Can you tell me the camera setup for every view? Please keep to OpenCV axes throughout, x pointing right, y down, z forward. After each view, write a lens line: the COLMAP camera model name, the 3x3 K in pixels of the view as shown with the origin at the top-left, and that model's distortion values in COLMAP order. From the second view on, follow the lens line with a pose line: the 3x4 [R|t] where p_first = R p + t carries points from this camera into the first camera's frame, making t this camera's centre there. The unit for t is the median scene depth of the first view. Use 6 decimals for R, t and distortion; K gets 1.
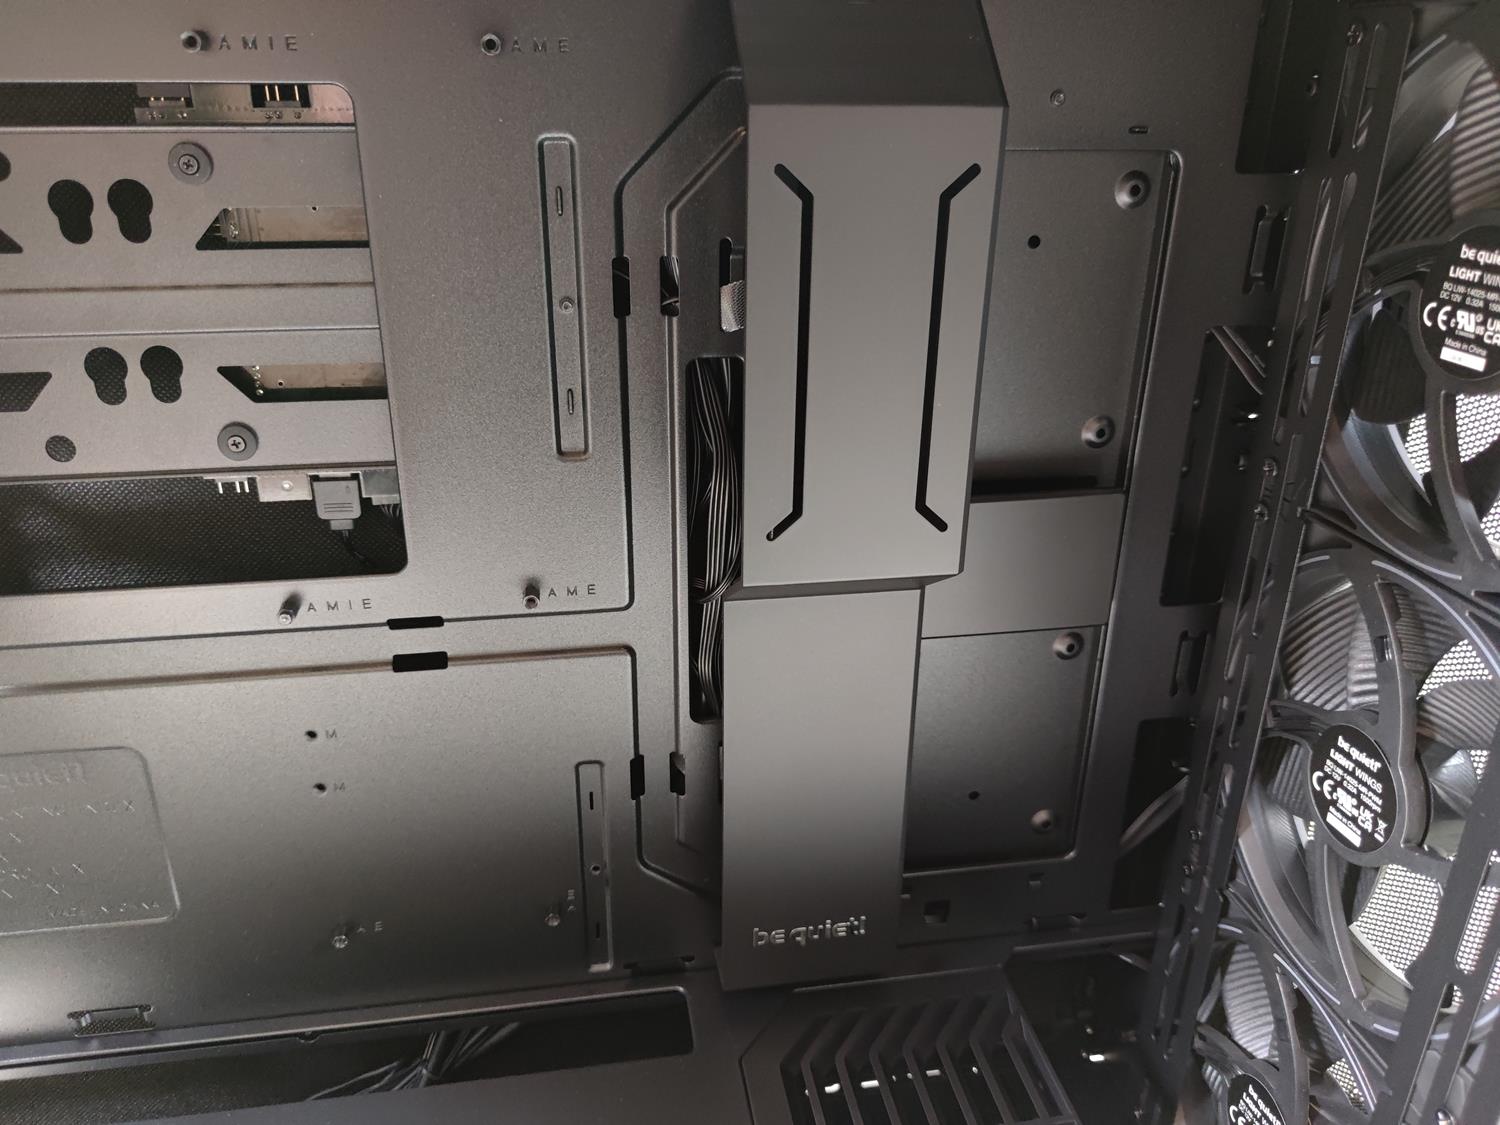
lens RADIAL K [[1071.1, 0, 750.0], [0, 1071.1, 562.5], [0, 0, 1]] dist [-0.004638, -0.003352]
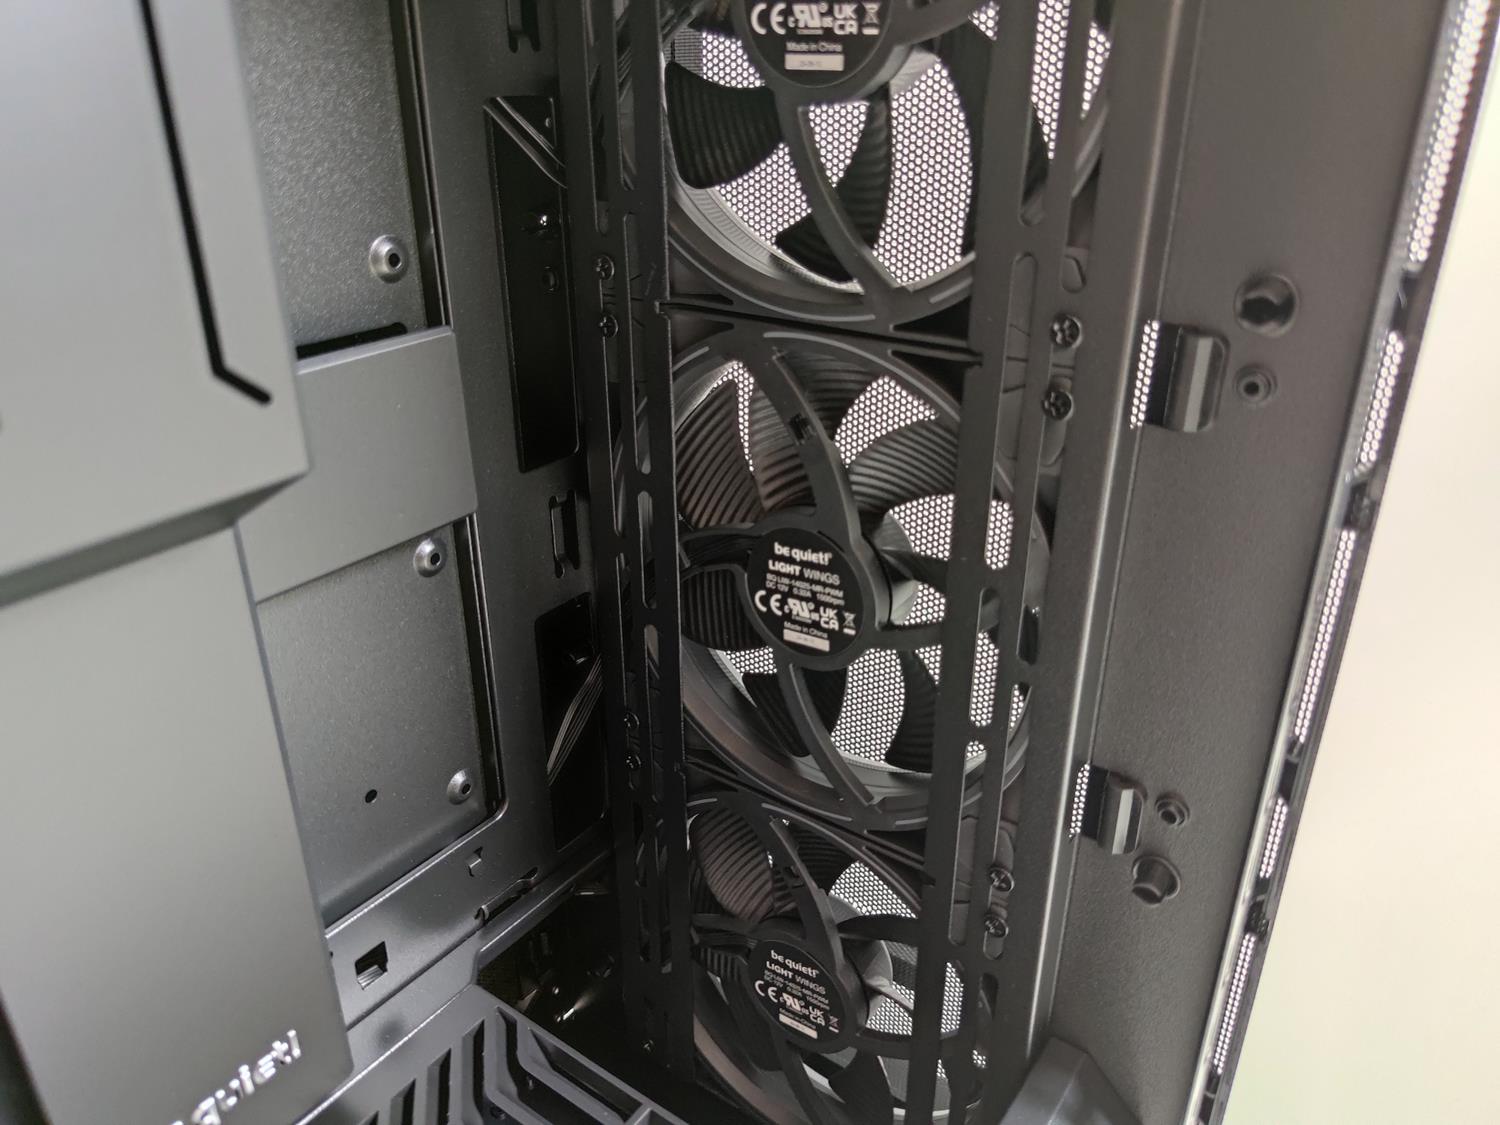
lens RADIAL K [[1057.7, 0, 714.9], [0, 1057.7, 558.9], [0, 0, 1]] dist [0.064621, -0.129124]
pose [[0.710754, -0.306092, 0.633354, -0.045396], [0.284375, 0.948540, 0.139290, 0.038727], [-0.643397, 0.081109, 0.761223, 0.368476]]
